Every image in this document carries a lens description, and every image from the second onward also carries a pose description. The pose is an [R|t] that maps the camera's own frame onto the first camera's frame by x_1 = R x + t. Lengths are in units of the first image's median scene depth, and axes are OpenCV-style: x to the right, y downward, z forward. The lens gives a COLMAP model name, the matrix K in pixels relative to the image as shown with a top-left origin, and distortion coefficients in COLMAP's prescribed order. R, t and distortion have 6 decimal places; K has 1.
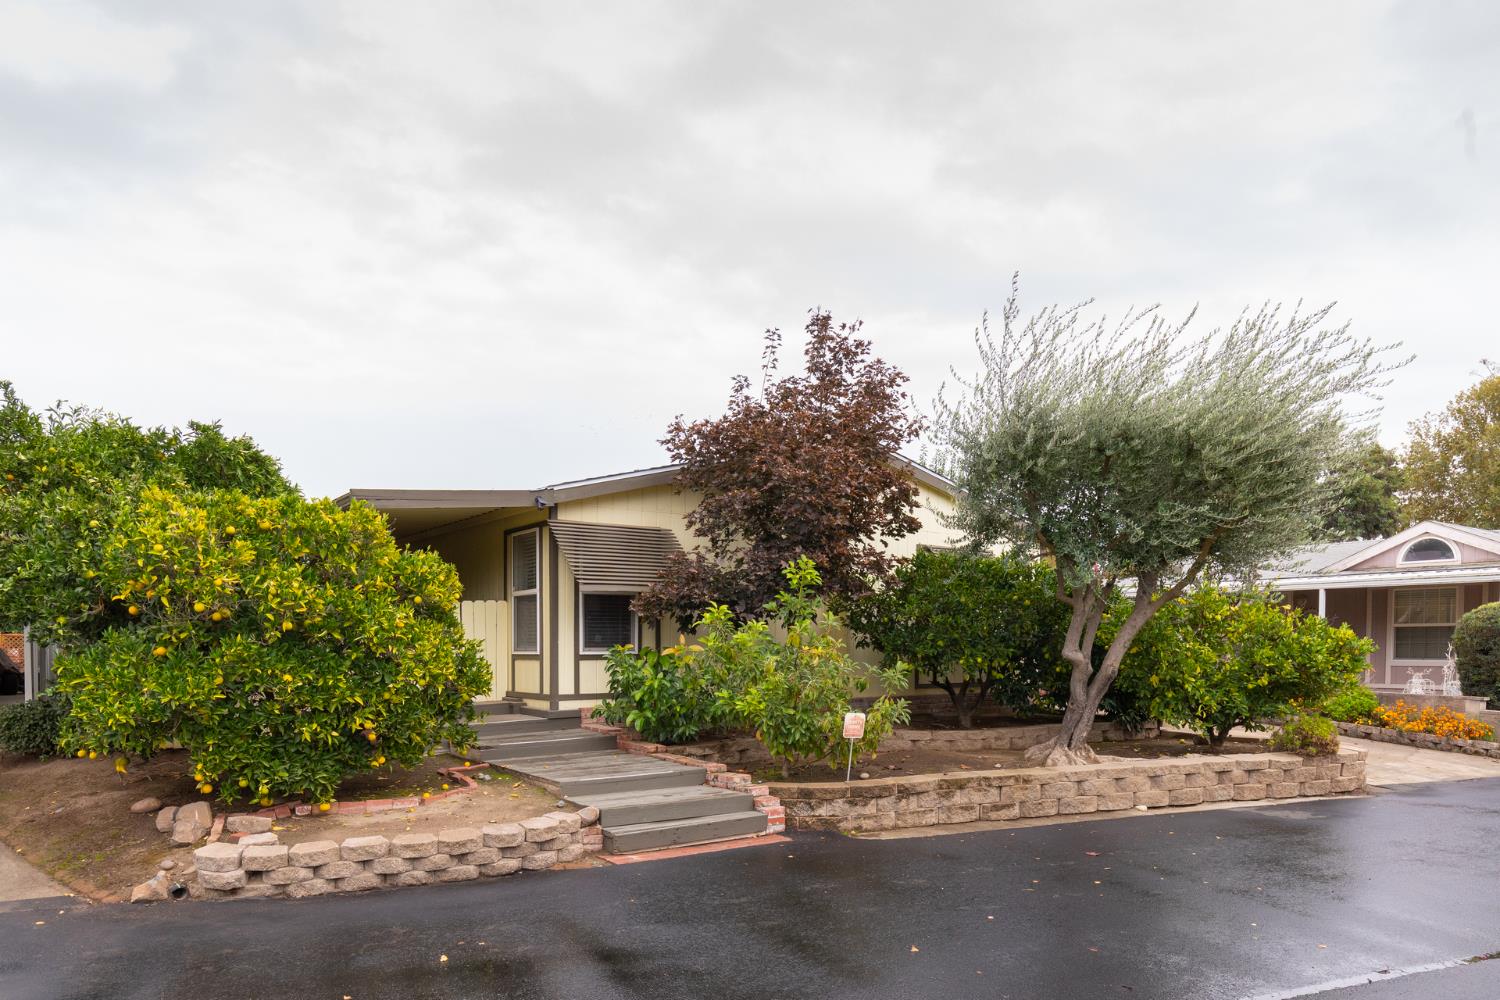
lens RADIAL K [[967.0, 0, 750.0], [0, 967.0, 500.0], [0, 0, 1]] dist [0.013715, -0.000822]
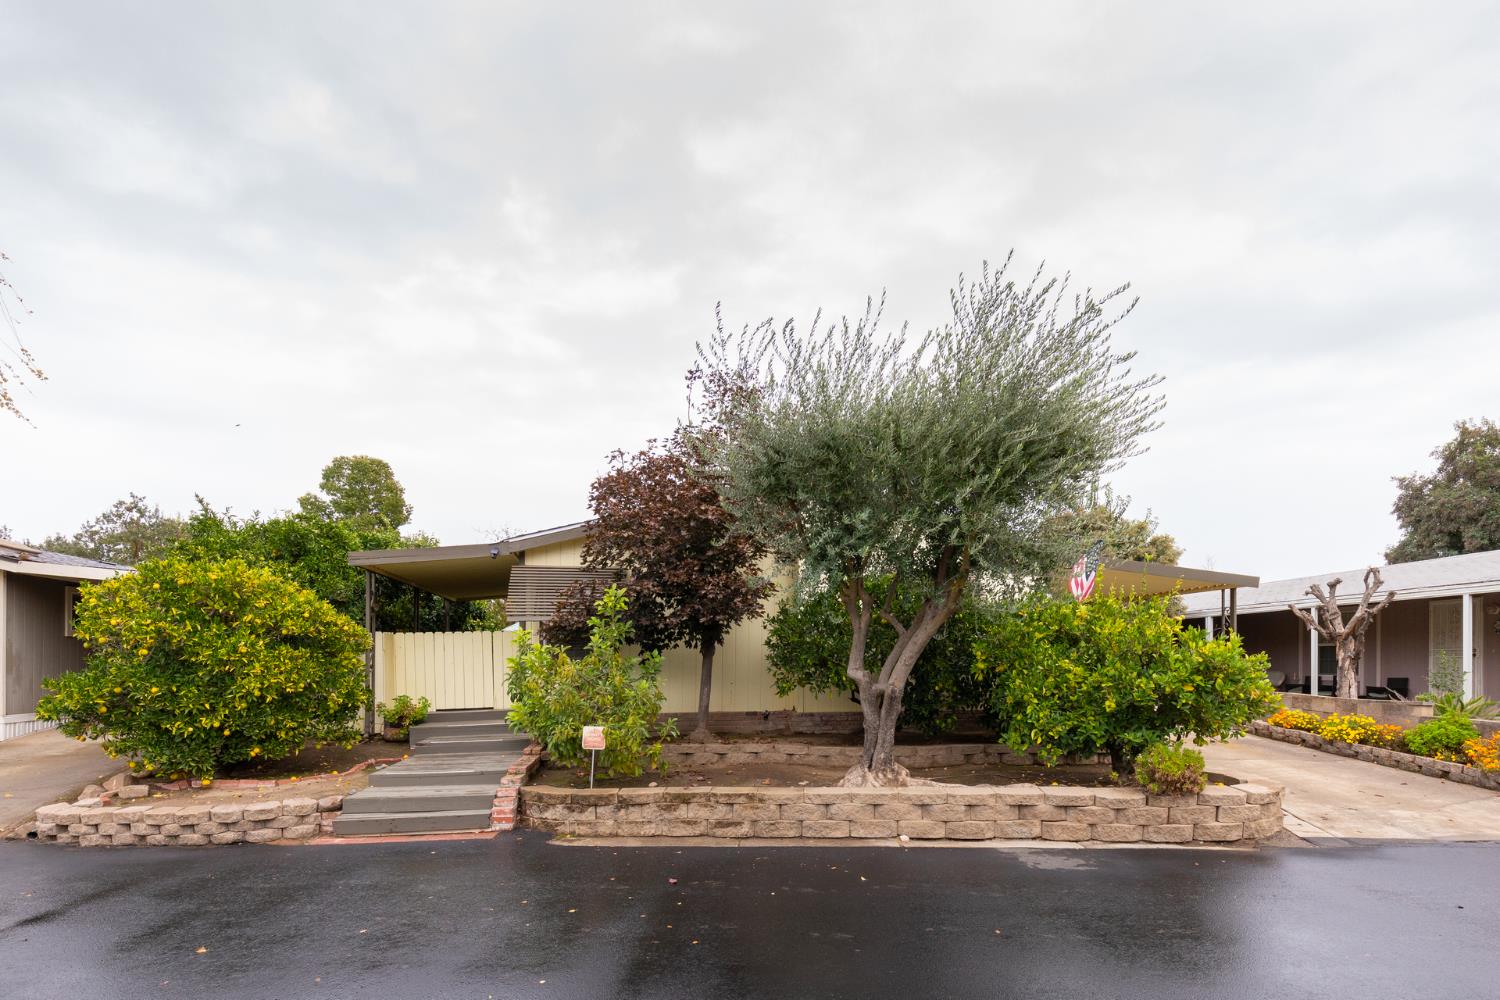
lens RADIAL K [[763.8, 0, 750.0], [0, 763.8, 500.0], [0, 0, 1]] dist [0.003461, 0.001912]
pose [[0.900467, -0.092557, -0.424961, 0.661721], [0.067698, 0.995012, -0.073265, 0.036841], [0.429623, 0.037204, 0.902242, 0.271119]]
